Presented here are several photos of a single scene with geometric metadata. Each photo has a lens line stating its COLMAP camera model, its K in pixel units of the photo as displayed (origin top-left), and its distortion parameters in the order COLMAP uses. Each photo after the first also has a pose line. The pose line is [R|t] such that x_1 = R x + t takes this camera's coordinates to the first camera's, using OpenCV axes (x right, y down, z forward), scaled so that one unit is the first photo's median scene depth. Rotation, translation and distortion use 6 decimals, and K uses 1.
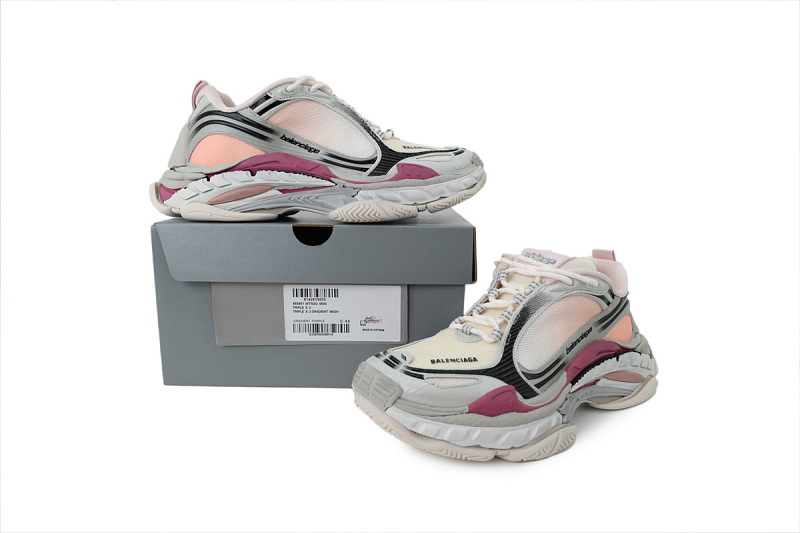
lens RADIAL K [[544.3, 0, 400.0], [0, 544.3, 266.5], [0, 0, 1]] dist [-0.004025, -0.000809]
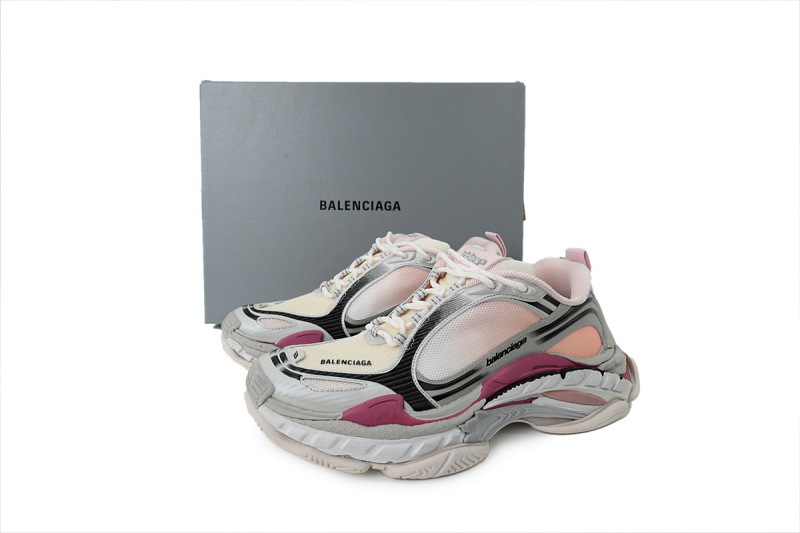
lens RADIAL K [[544.3, 0, 400.0], [0, 544.3, 266.5], [0, 0, 1]] dist [-0.004025, -0.000809]
pose [[0.972550, 0.037135, -0.229710, 0.386592], [-0.035775, 0.999309, 0.010083, -0.005640], [0.229926, -0.001589, 0.973207, 0.105088]]
